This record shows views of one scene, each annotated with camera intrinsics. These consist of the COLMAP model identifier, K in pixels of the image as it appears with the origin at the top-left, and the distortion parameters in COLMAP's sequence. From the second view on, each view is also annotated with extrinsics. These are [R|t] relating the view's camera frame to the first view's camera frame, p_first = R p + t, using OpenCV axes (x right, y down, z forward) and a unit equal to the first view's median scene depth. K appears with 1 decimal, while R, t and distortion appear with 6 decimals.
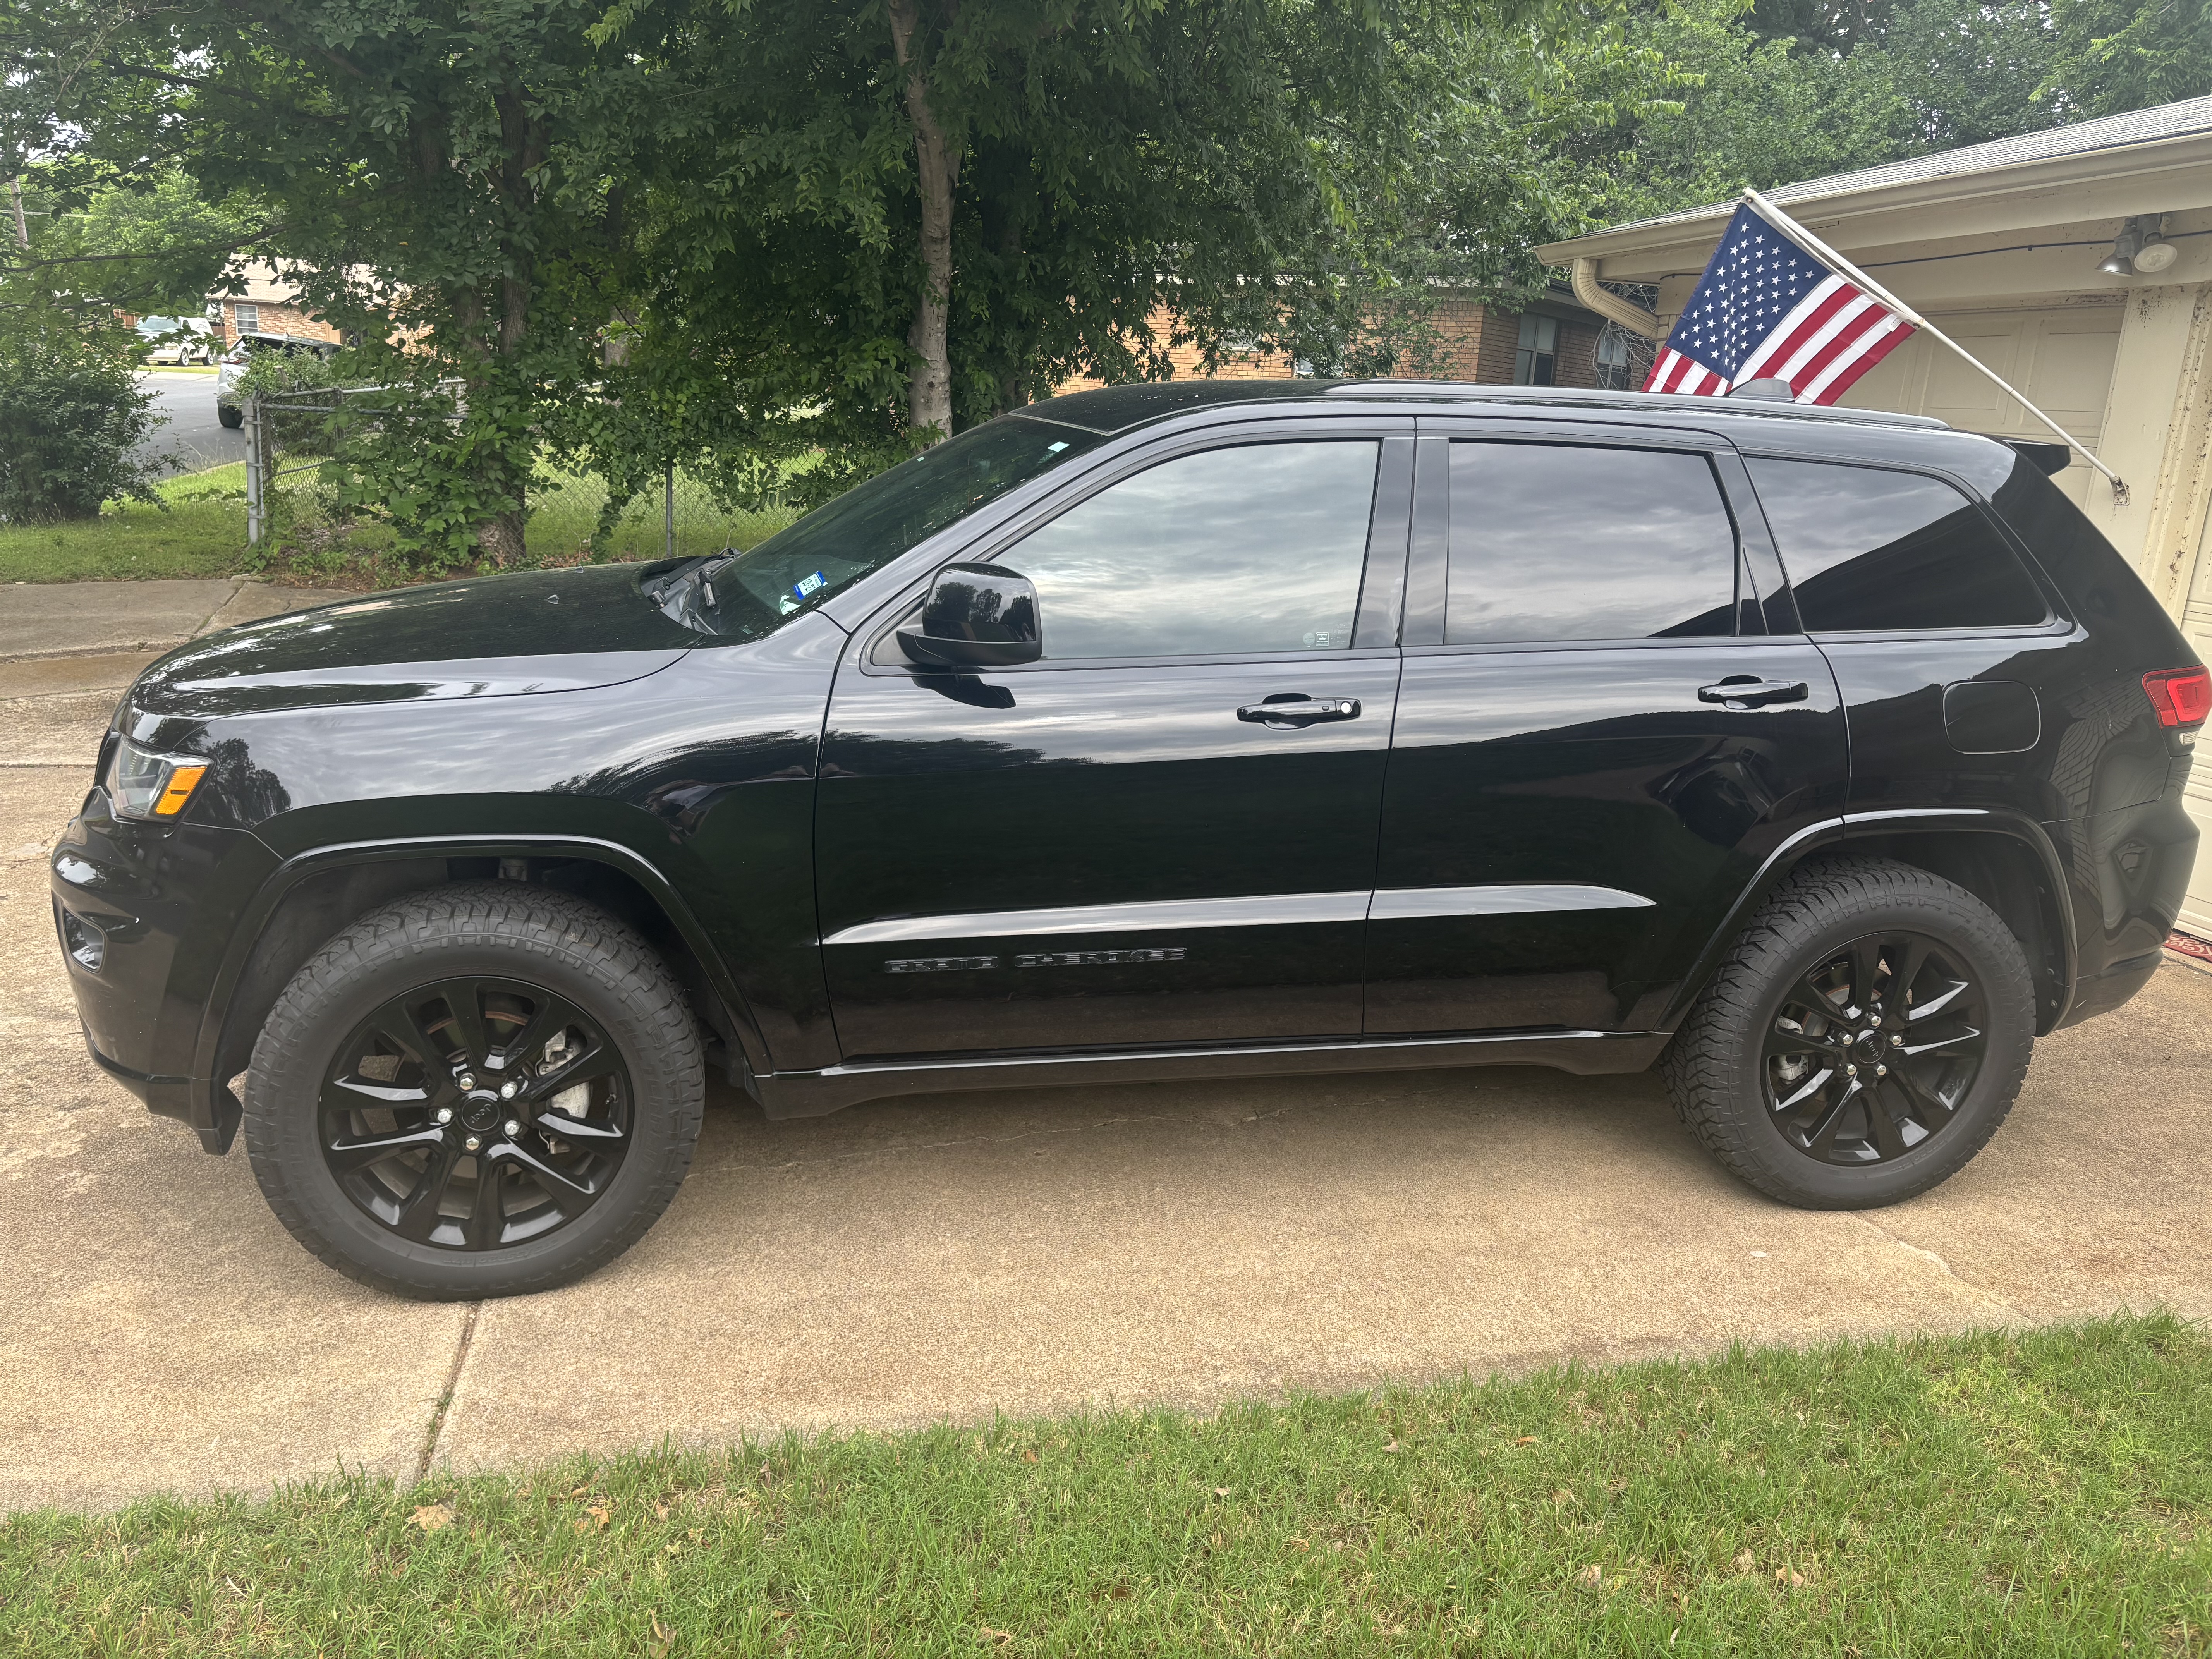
lens RADIAL K [[1700.0, 0, 1106.0], [0, 1700.0, 829.5], [0, 0, 1]] dist [0.038340, -0.037619]
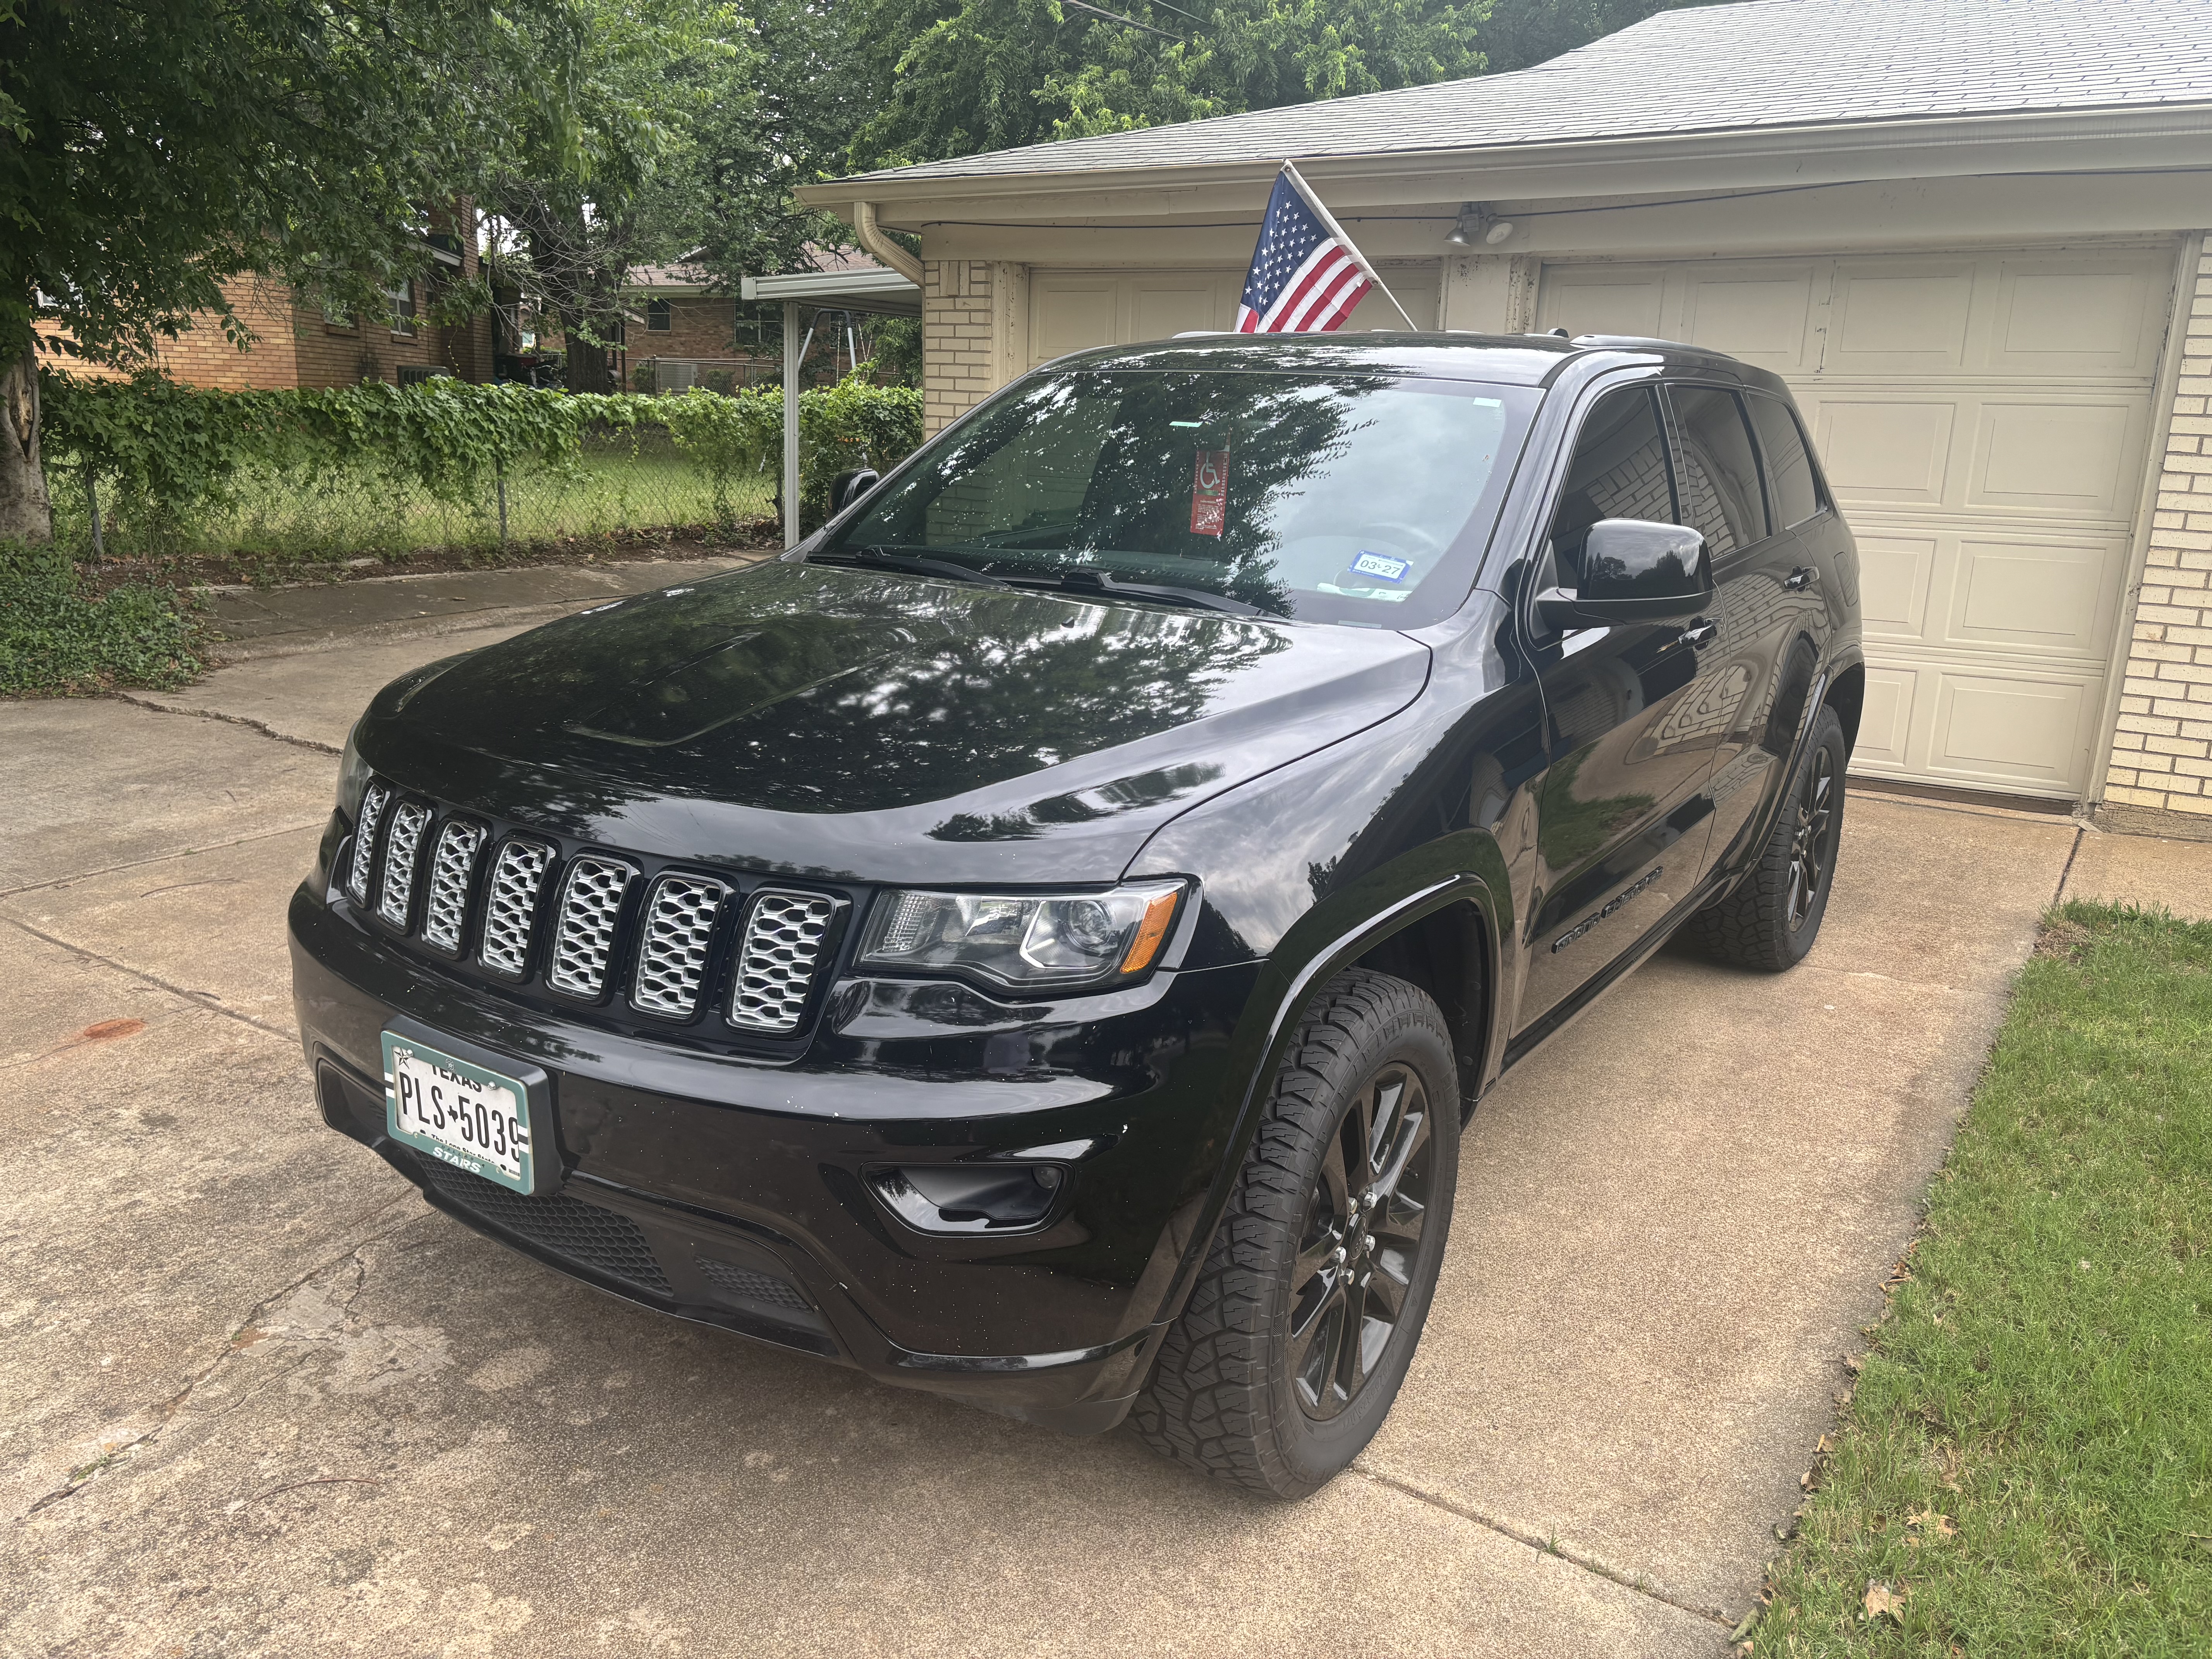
lens RADIAL K [[1693.3, 0, 1119.2], [0, 1693.3, 820.3], [0, 0, 1]] dist [0.028043, -0.006036]
pose [[0.712190, -0.198955, 0.673203, -0.556294], [0.177099, 0.978899, 0.101943, -0.078701], [-0.679280, 0.046620, 0.732397, 0.269655]]
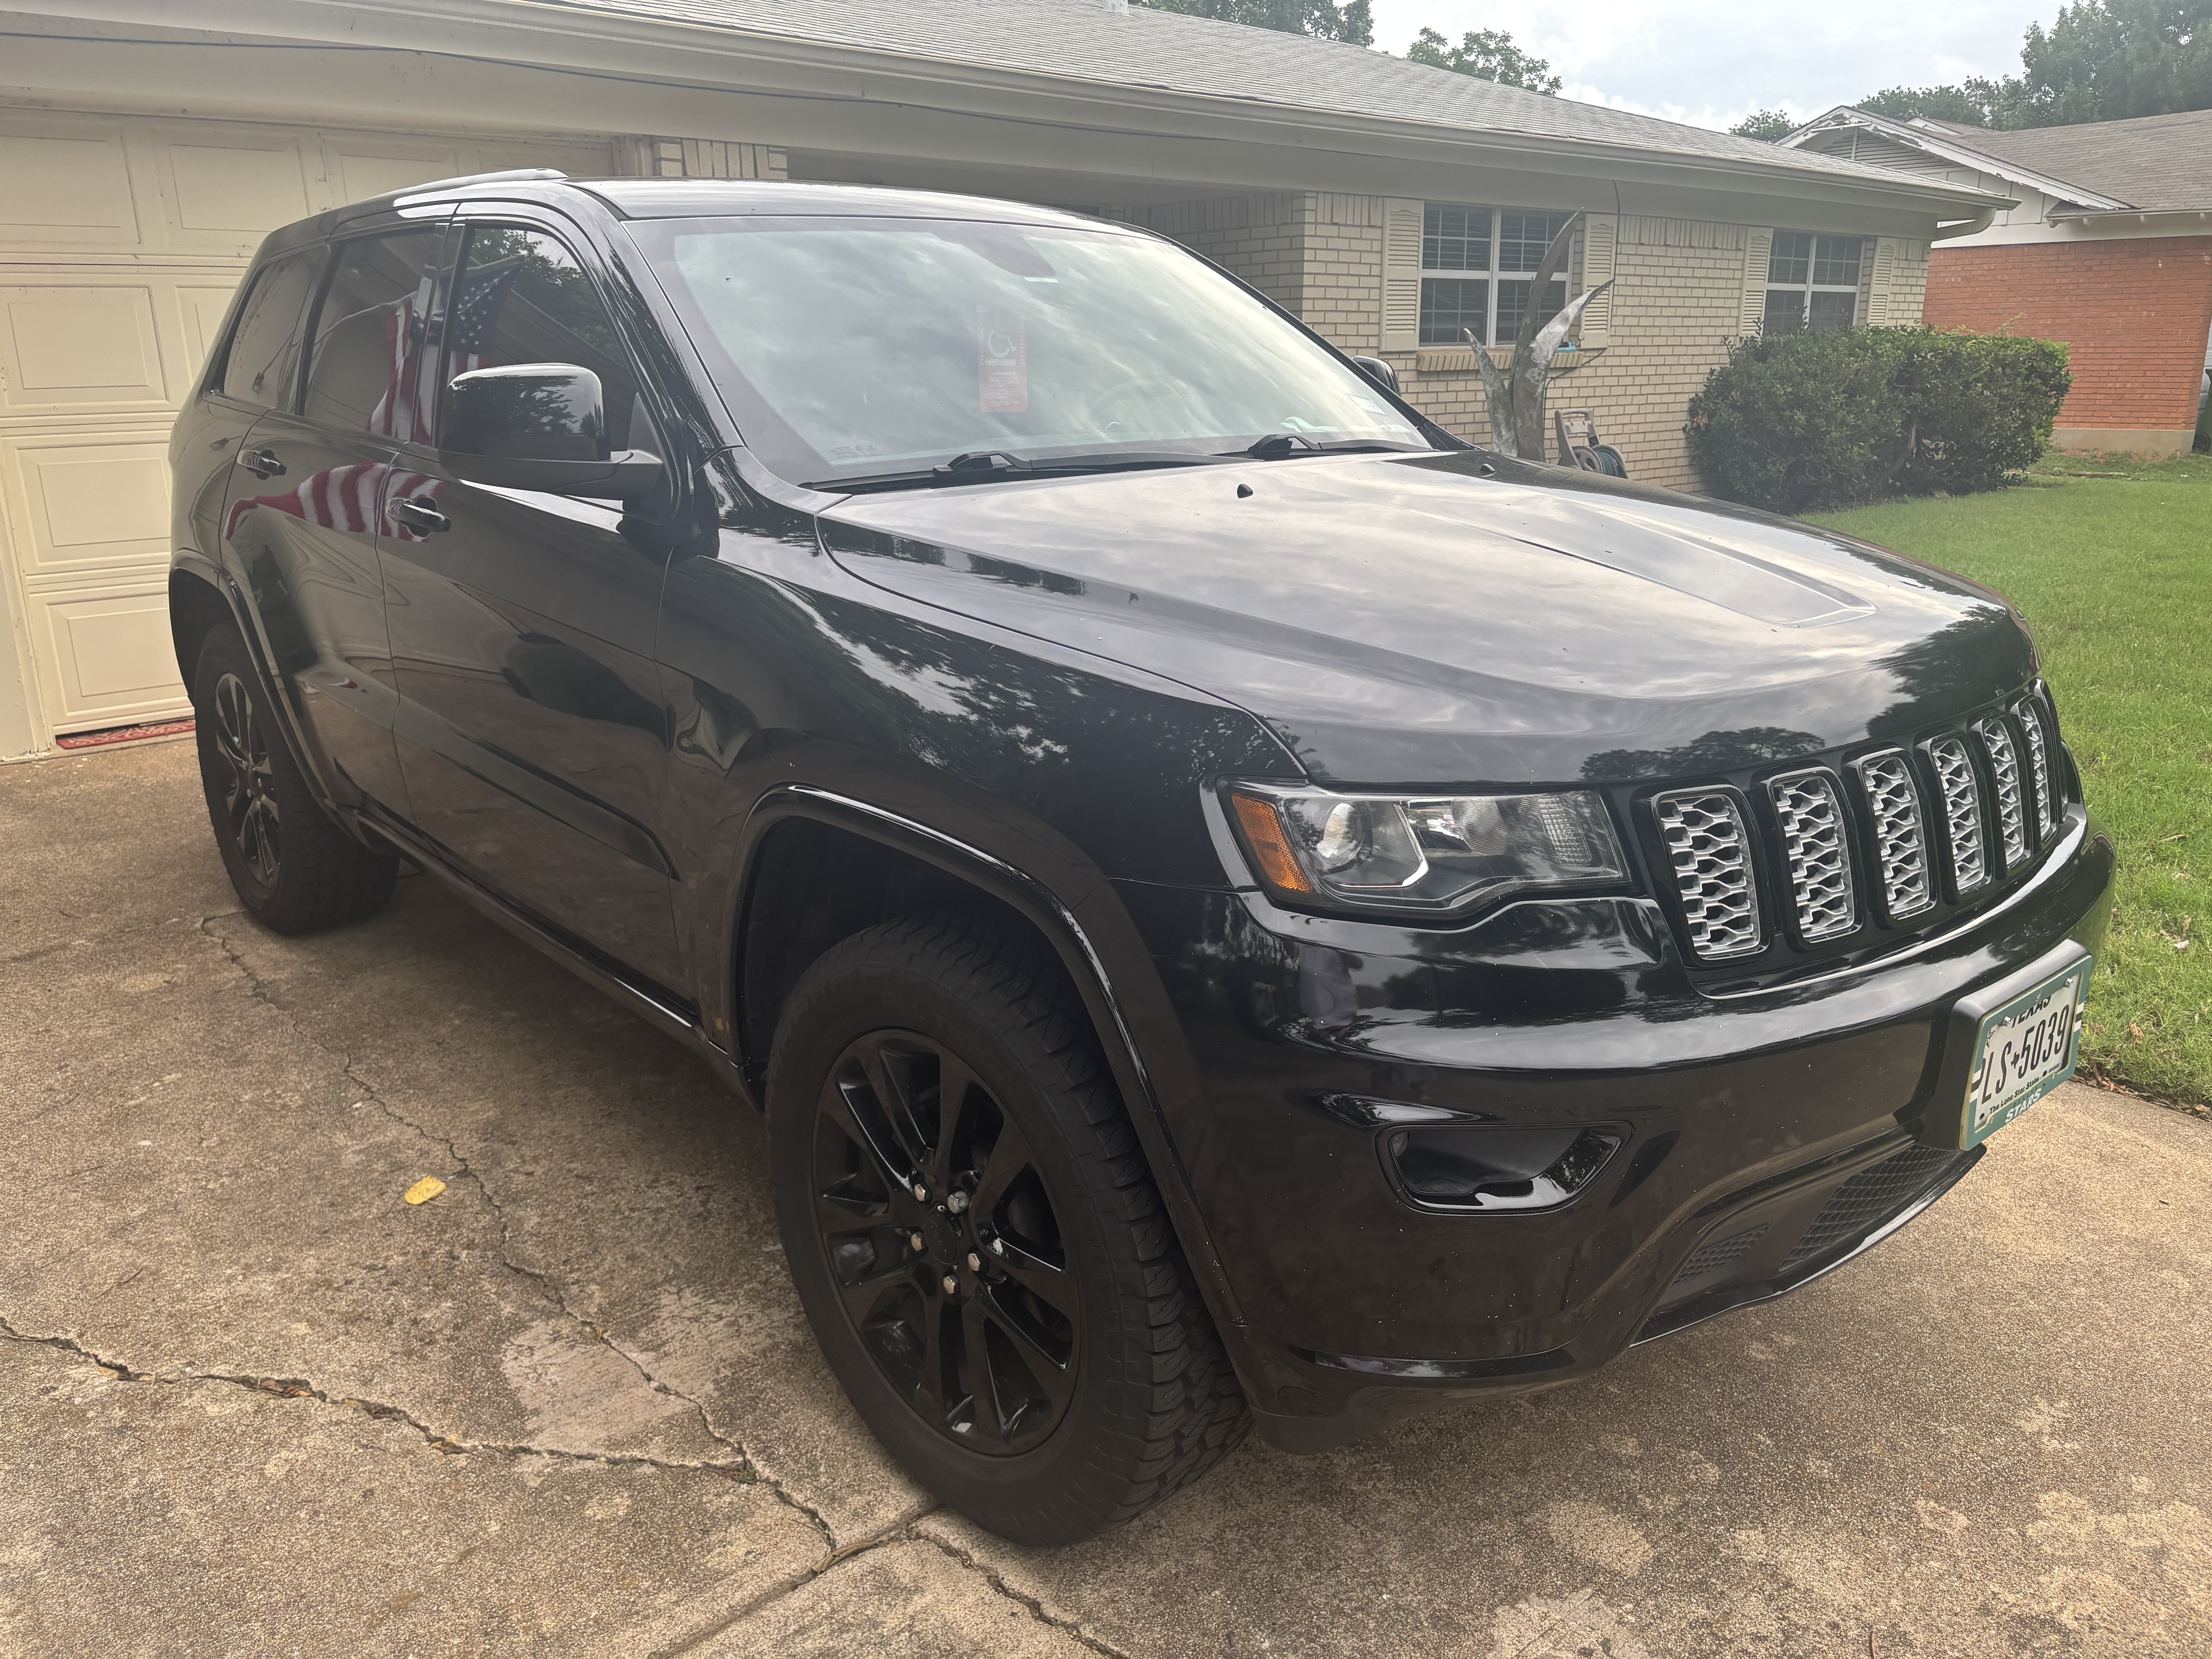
lens RADIAL K [[1693.3, 0, 1119.2], [0, 1693.3, 820.3], [0, 0, 1]] dist [0.028043, -0.006036]
pose [[-0.505315, -0.282818, 0.815274, -0.594408], [0.192264, 0.884122, 0.425868, -0.237150], [-0.841244, 0.371945, -0.392384, 0.975865]]
